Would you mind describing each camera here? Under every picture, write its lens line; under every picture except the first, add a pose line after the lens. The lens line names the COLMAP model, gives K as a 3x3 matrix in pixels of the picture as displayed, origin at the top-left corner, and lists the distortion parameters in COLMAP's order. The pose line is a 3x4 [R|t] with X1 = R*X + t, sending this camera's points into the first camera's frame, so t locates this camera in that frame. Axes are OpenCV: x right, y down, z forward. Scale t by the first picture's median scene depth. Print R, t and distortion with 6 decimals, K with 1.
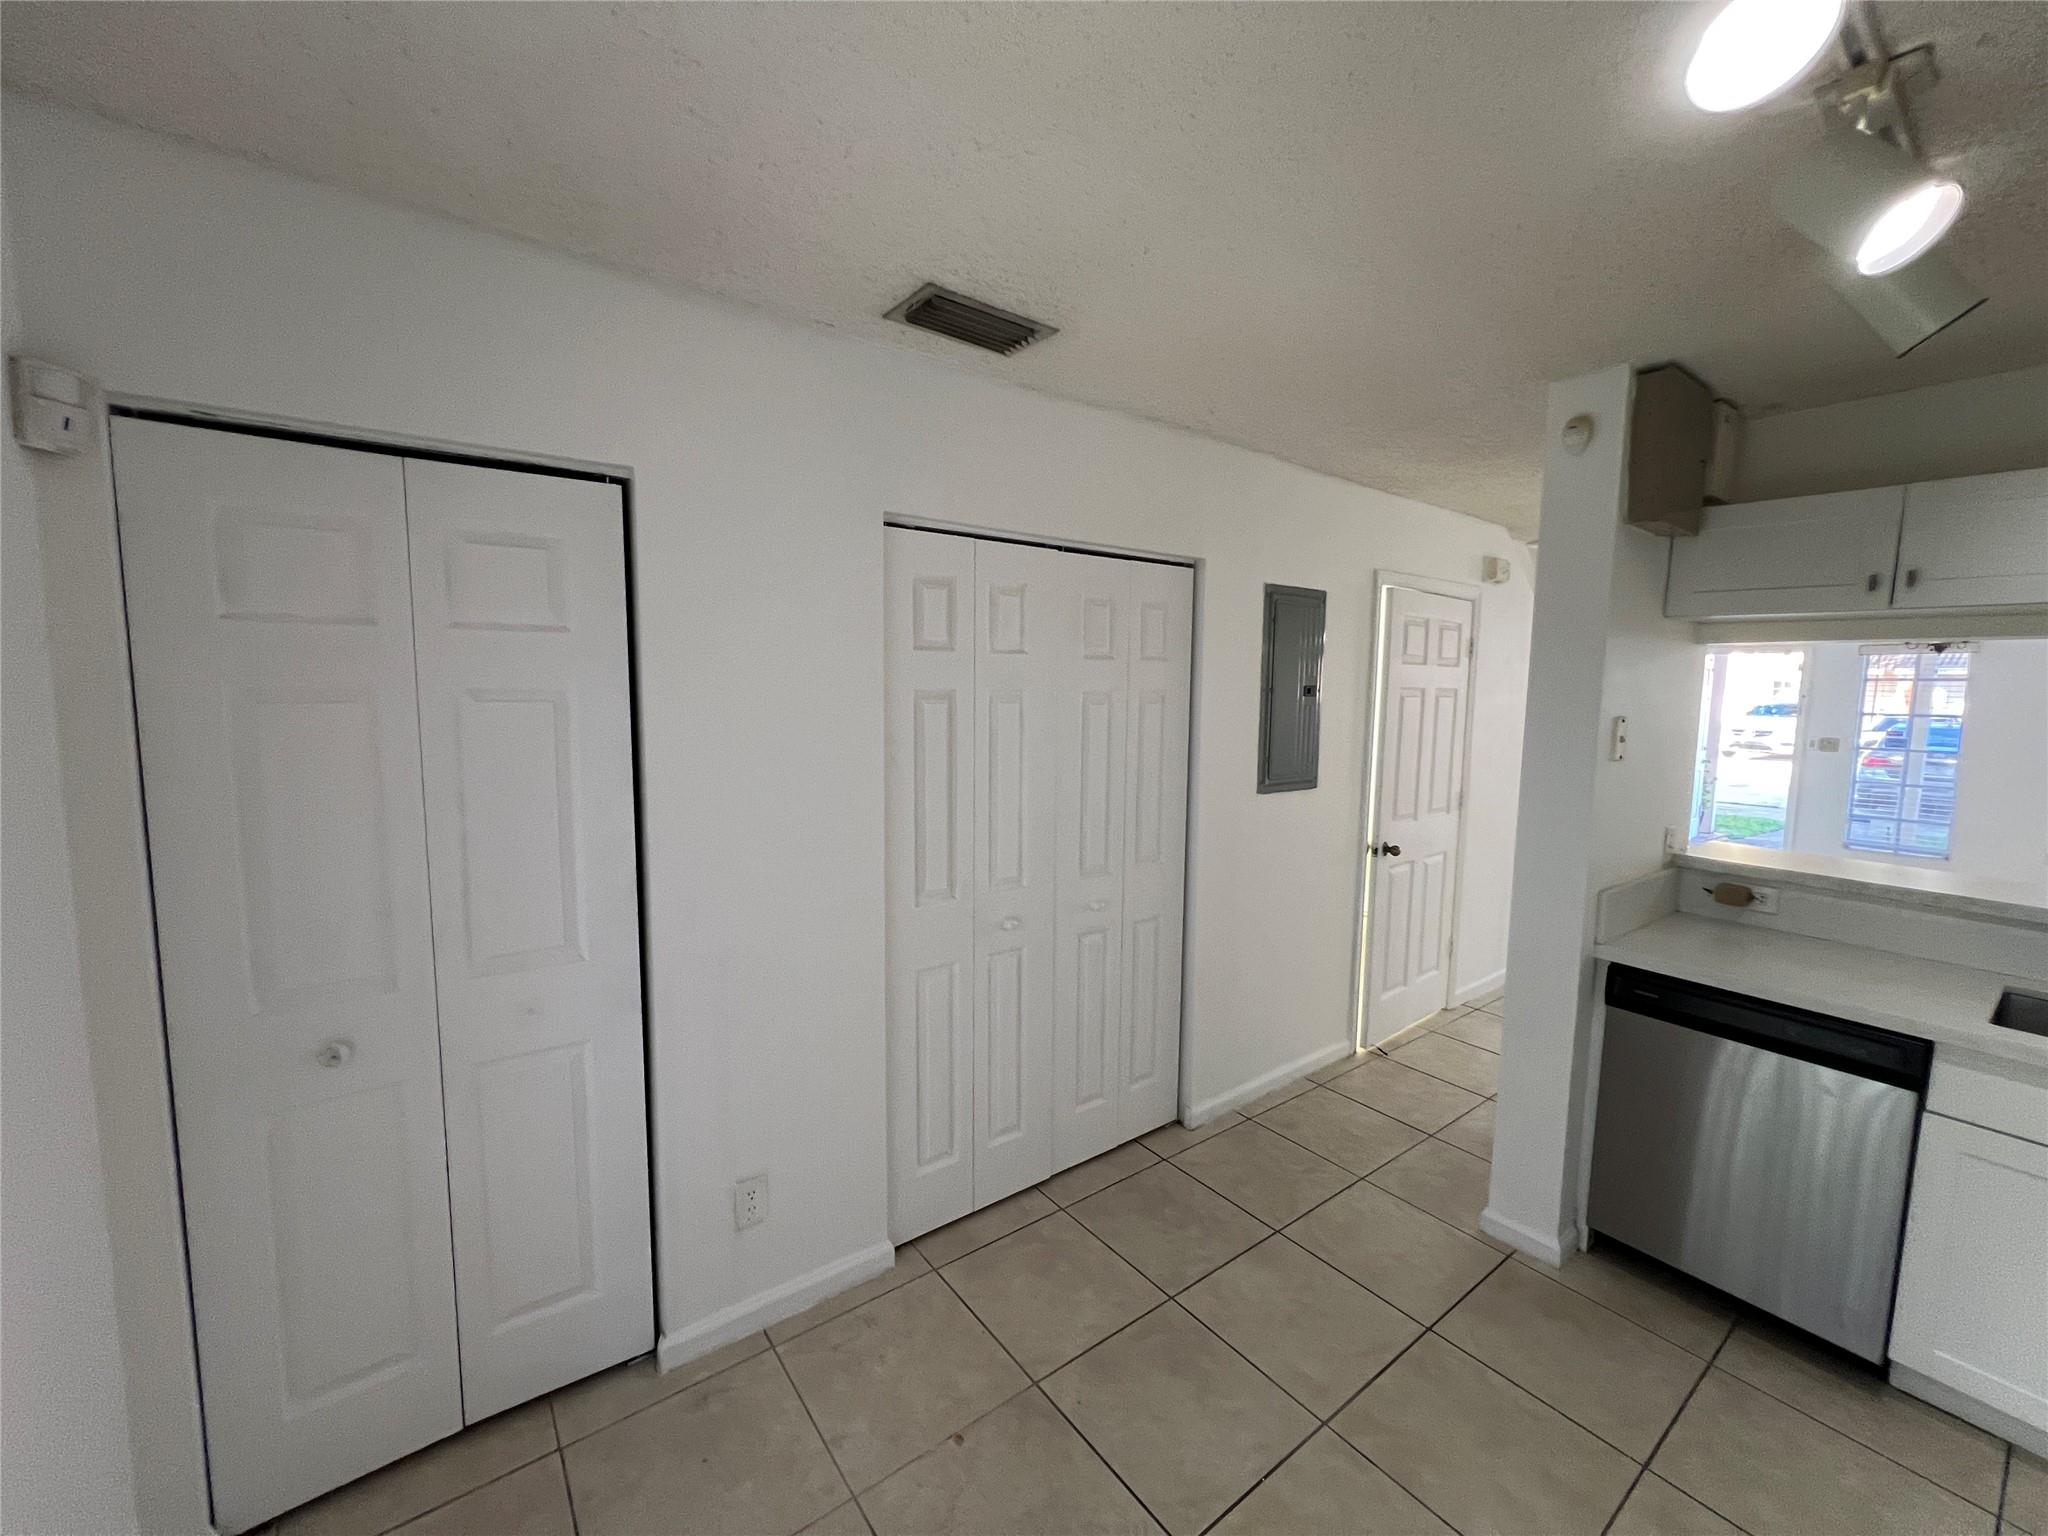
lens RADIAL K [[817.2, 0, 1023.4], [0, 817.2, 763.0], [0, 0, 1]] dist [-0.001807, 0.000460]
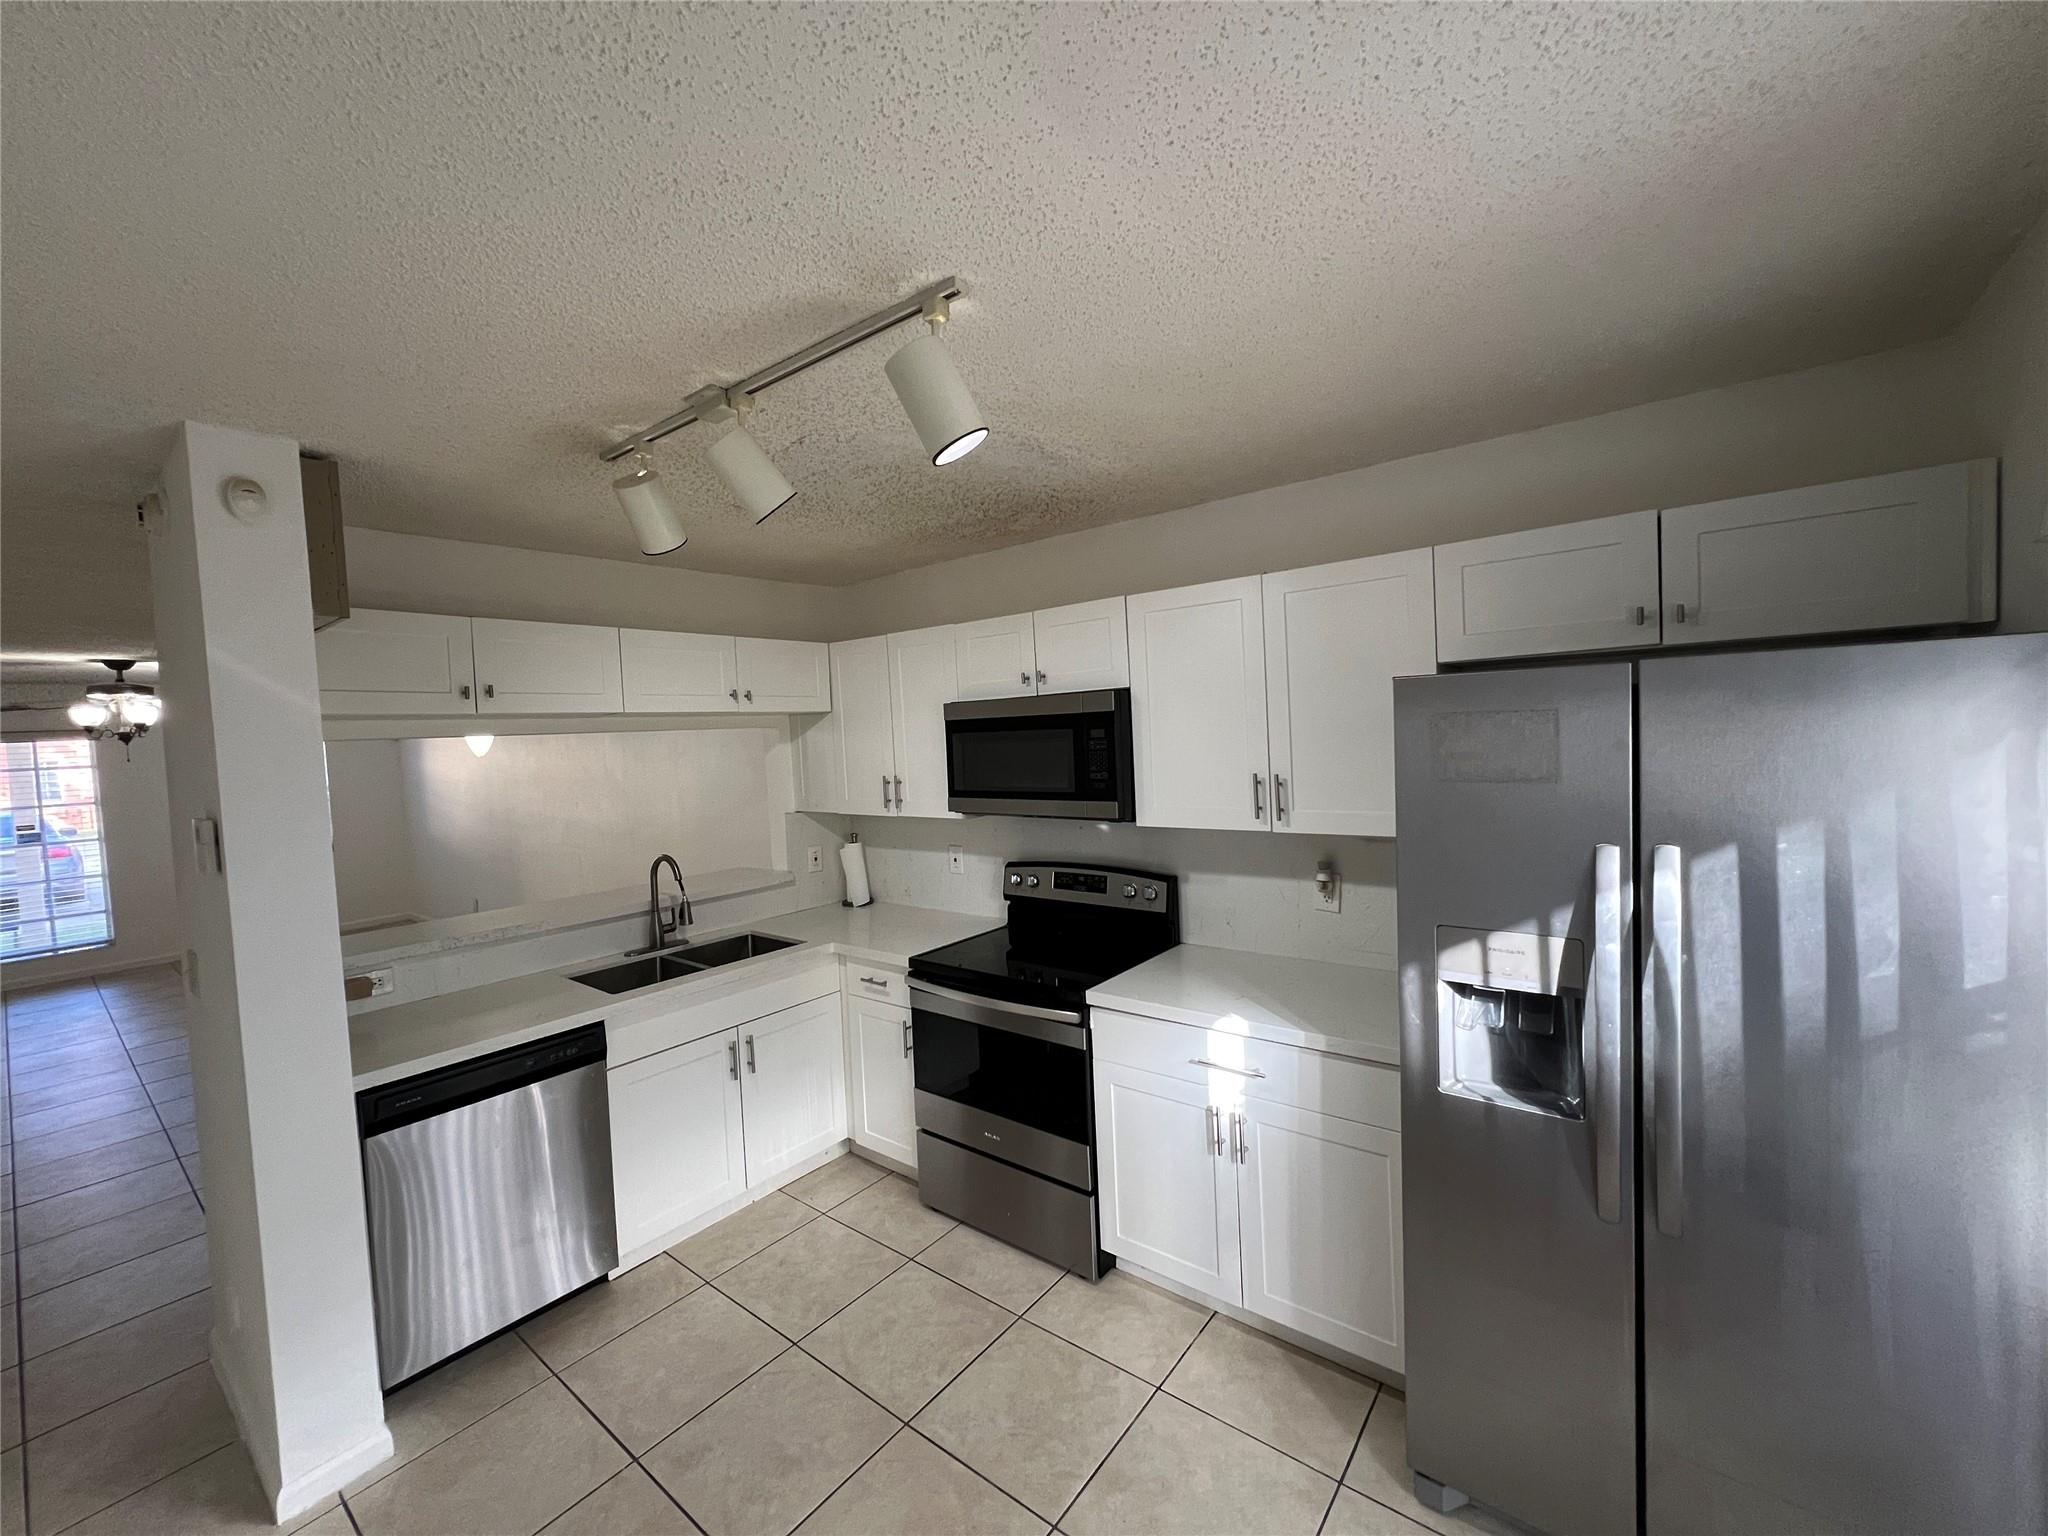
lens RADIAL K [[817.2, 0, 1028.7], [0, 817.2, 760.3], [0, 0, 1]] dist [-0.001807, 0.000460]
pose [[-0.265217, -0.038791, 0.963408, -0.383580], [0.136752, 0.987576, 0.077411, -0.100739], [-0.954442, 0.152279, -0.256617, 0.531759]]
